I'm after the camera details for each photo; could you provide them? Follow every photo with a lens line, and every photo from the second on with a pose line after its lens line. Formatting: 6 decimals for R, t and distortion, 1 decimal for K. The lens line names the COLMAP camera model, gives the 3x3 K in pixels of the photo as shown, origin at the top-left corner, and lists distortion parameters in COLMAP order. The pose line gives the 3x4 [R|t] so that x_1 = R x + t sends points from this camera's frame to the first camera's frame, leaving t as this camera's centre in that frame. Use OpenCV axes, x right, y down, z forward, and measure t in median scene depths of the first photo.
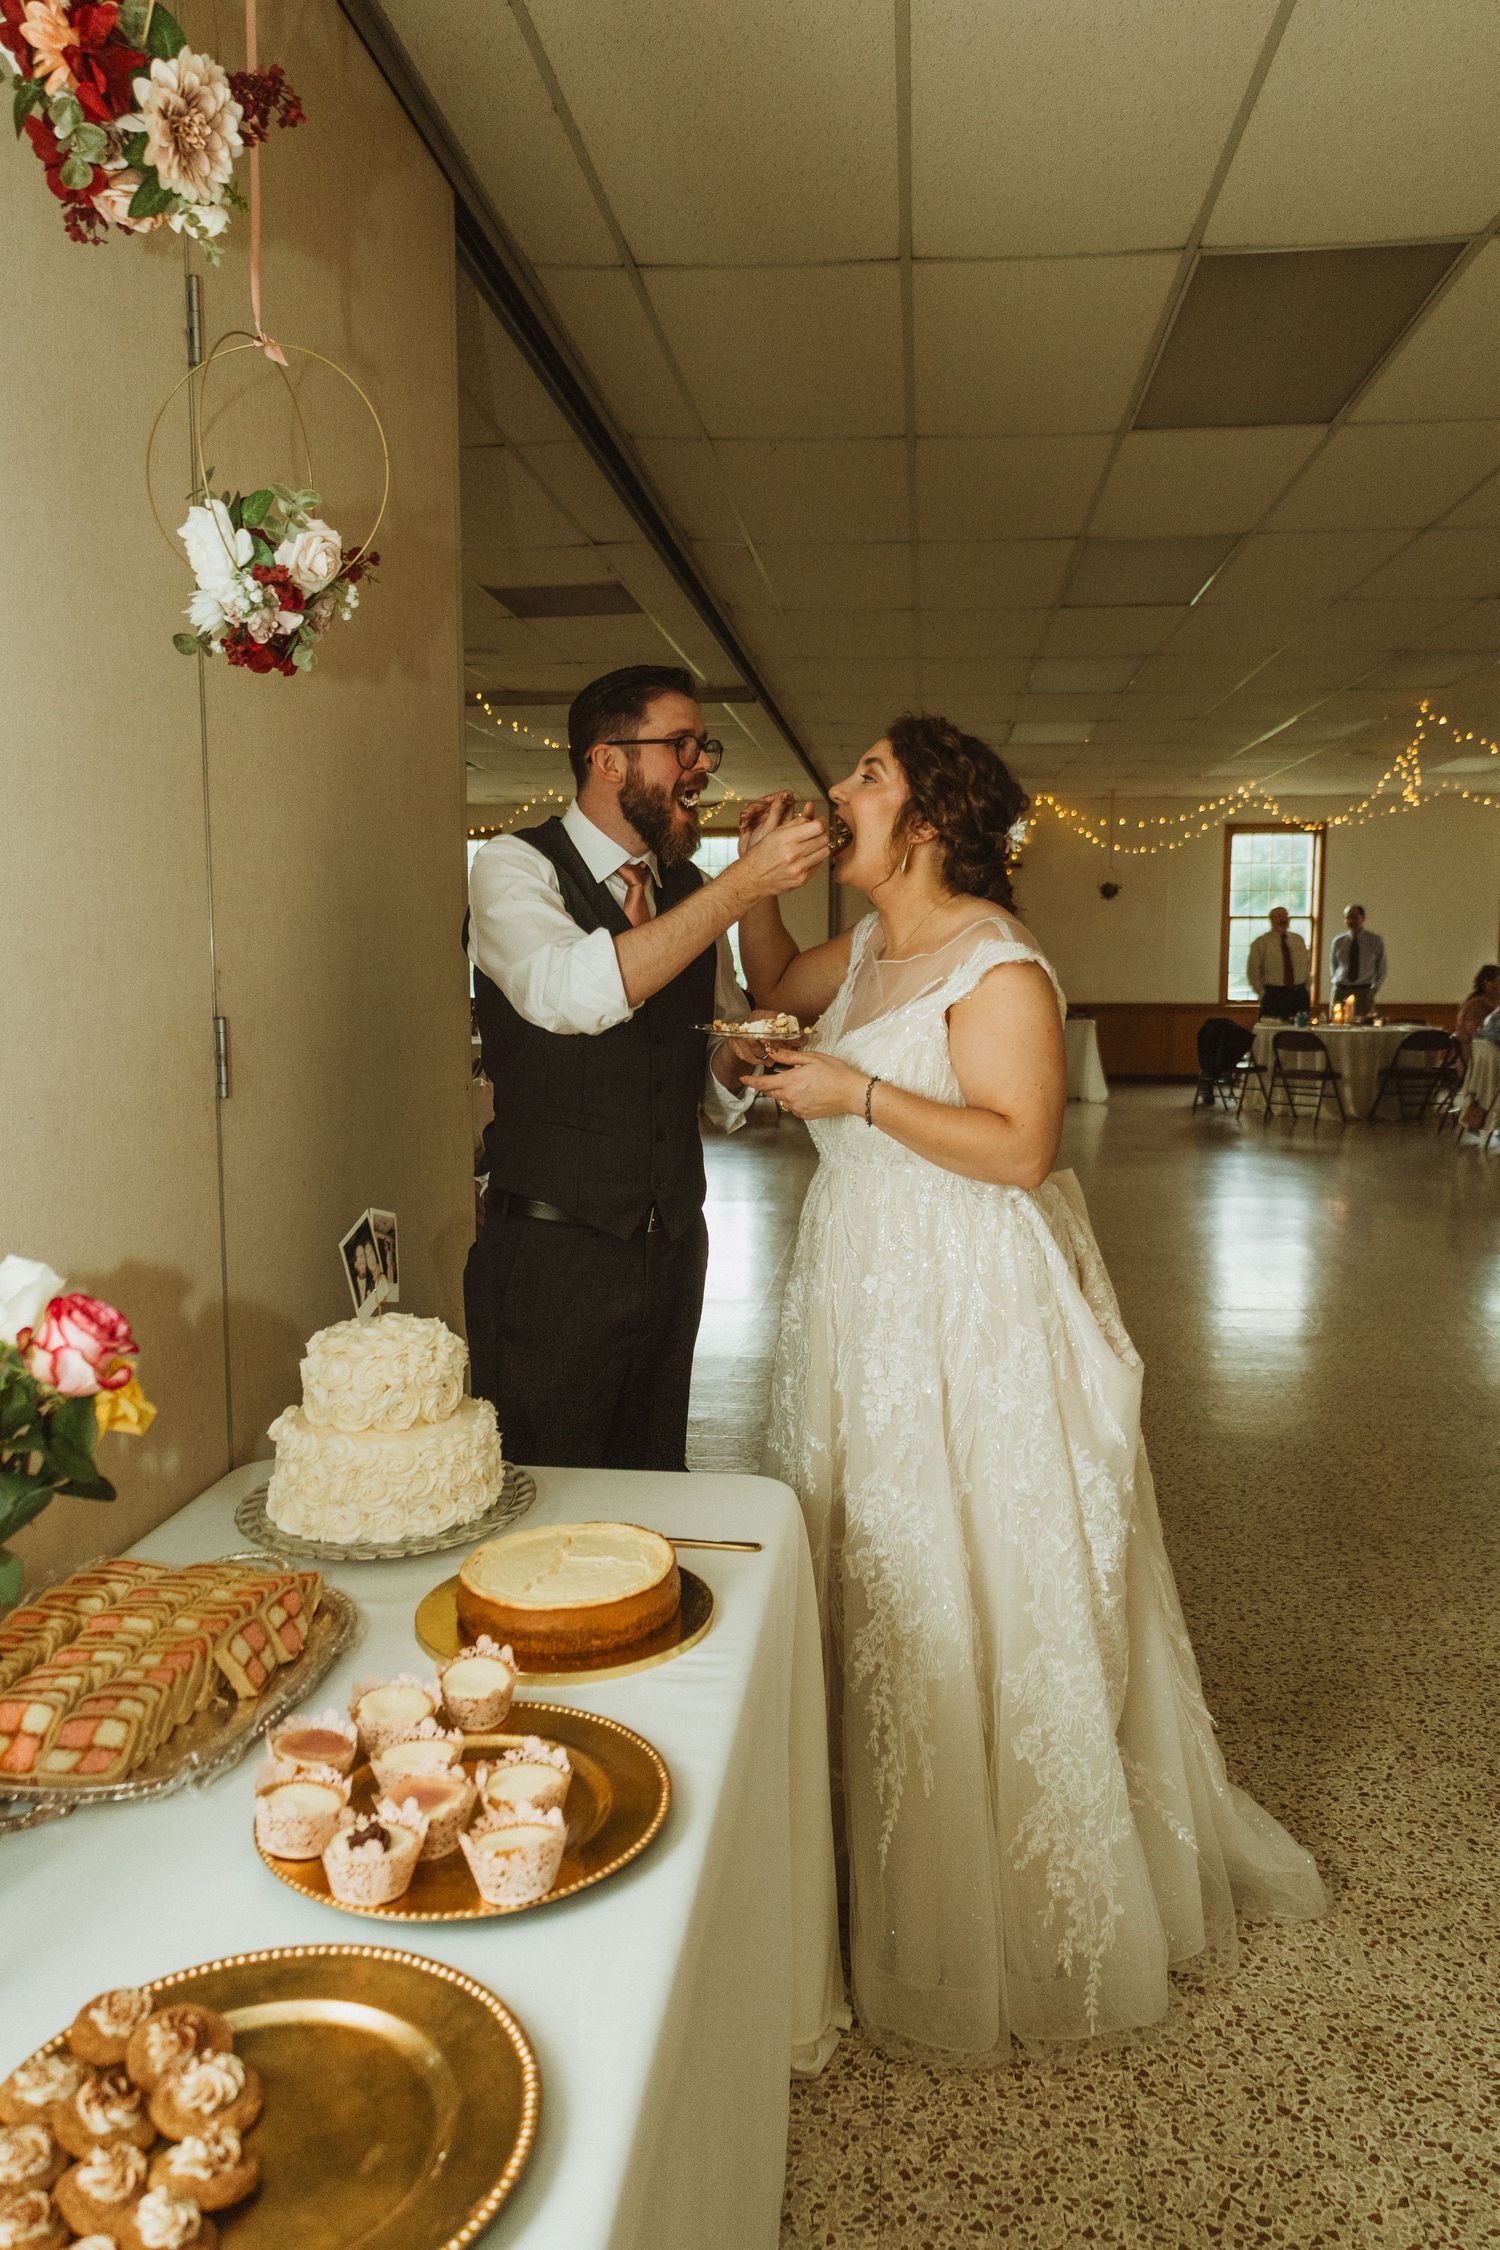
lens RADIAL K [[1537.8, 0, 750.3], [0, 1537.8, 1121.0], [0, 0, 1]] dist [-0.026276, 0.017327]
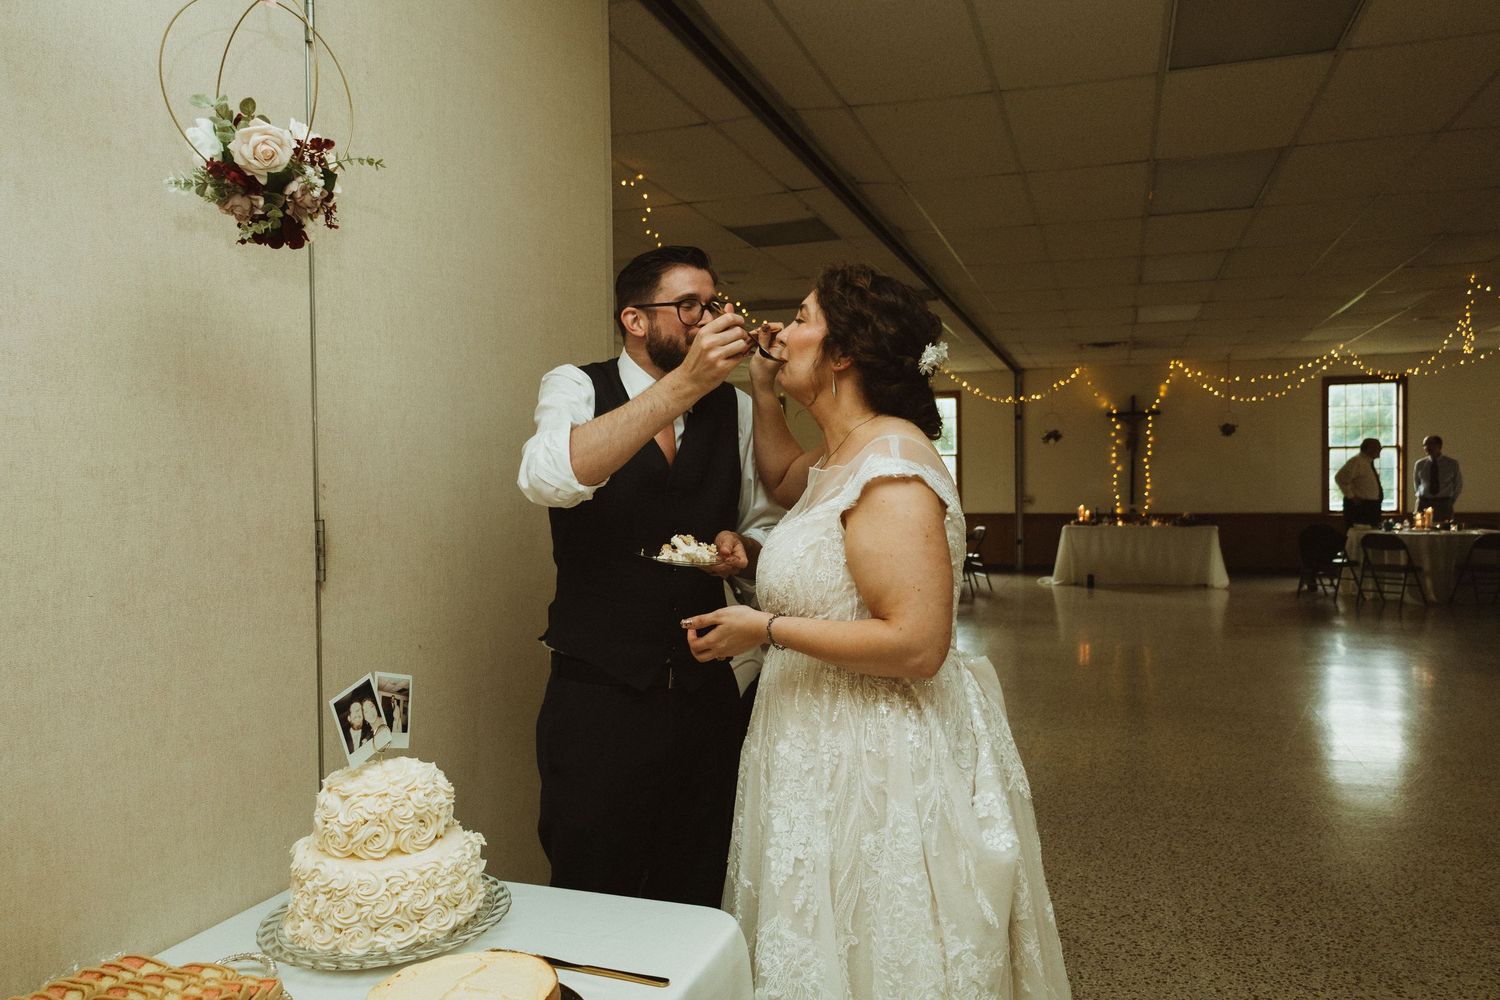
lens RADIAL K [[1059.2, 0, 749.2], [0, 1059.2, 500.9], [0, 0, 1]] dist [-0.004397, -0.002673]
pose [[0.977255, -0.006244, -0.211976, 0.226284], [-0.012911, 0.995961, -0.088859, -0.008886], [0.211674, 0.089575, 0.973227, 0.210451]]
